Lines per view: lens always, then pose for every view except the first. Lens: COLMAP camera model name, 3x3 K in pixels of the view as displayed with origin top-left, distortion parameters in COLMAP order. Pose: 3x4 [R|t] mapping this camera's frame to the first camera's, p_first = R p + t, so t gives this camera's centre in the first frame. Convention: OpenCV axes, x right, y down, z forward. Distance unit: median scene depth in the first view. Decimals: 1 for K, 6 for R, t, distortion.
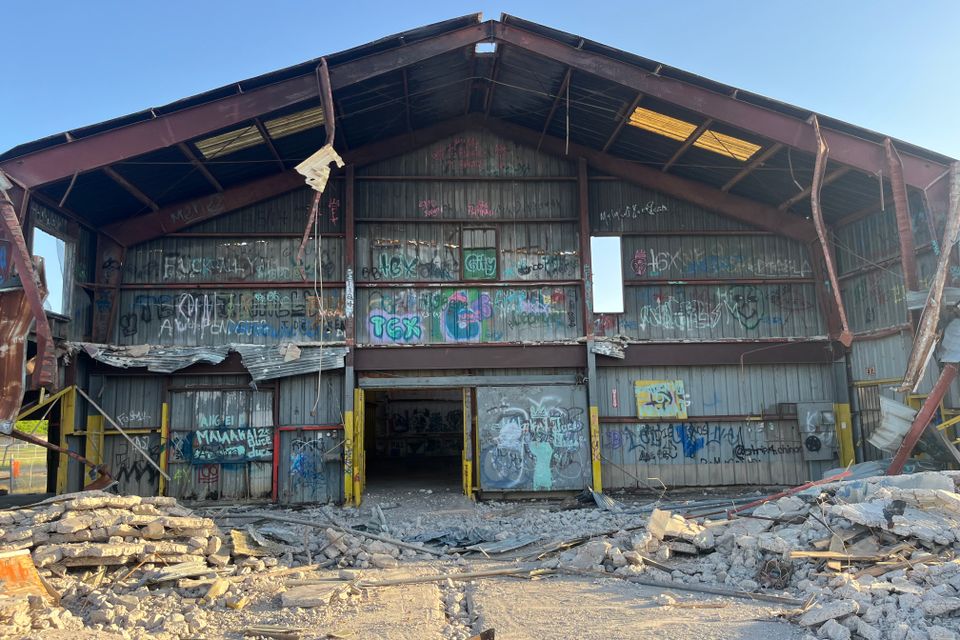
lens RADIAL K [[1115.2, 0, 480.0], [0, 1115.2, 320.0], [0, 0, 1]] dist [-0.016672, -0.023270]
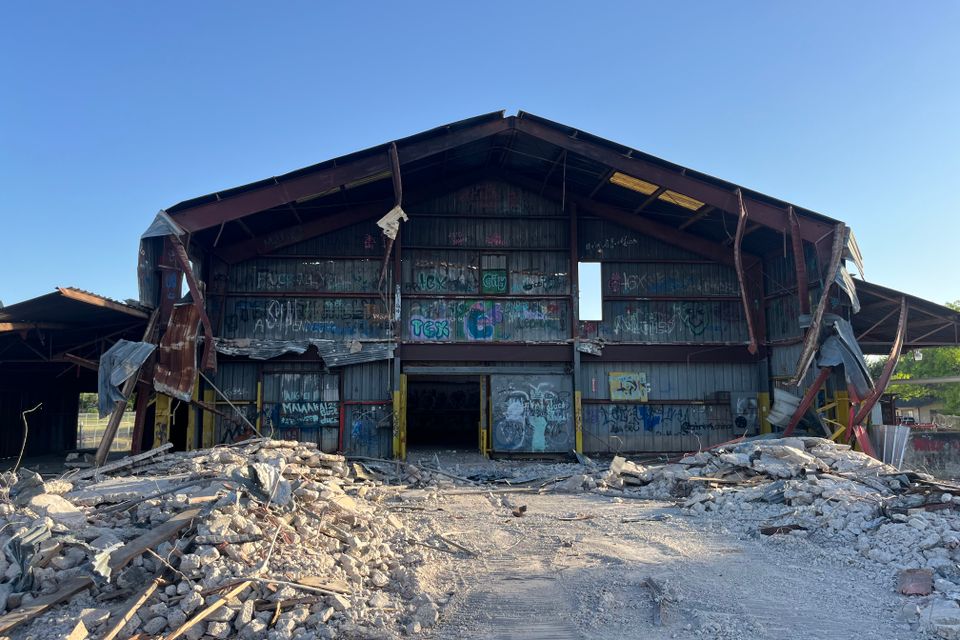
lens RADIAL K [[1115.2, 0, 480.0], [0, 1115.2, 320.0], [0, 0, 1]] dist [-0.016672, -0.023270]
pose [[0.999662, 0.021323, 0.014847, -0.037890], [-0.021568, 0.999631, 0.016500, -0.027880], [-0.014489, -0.016815, 0.999754, -0.342655]]
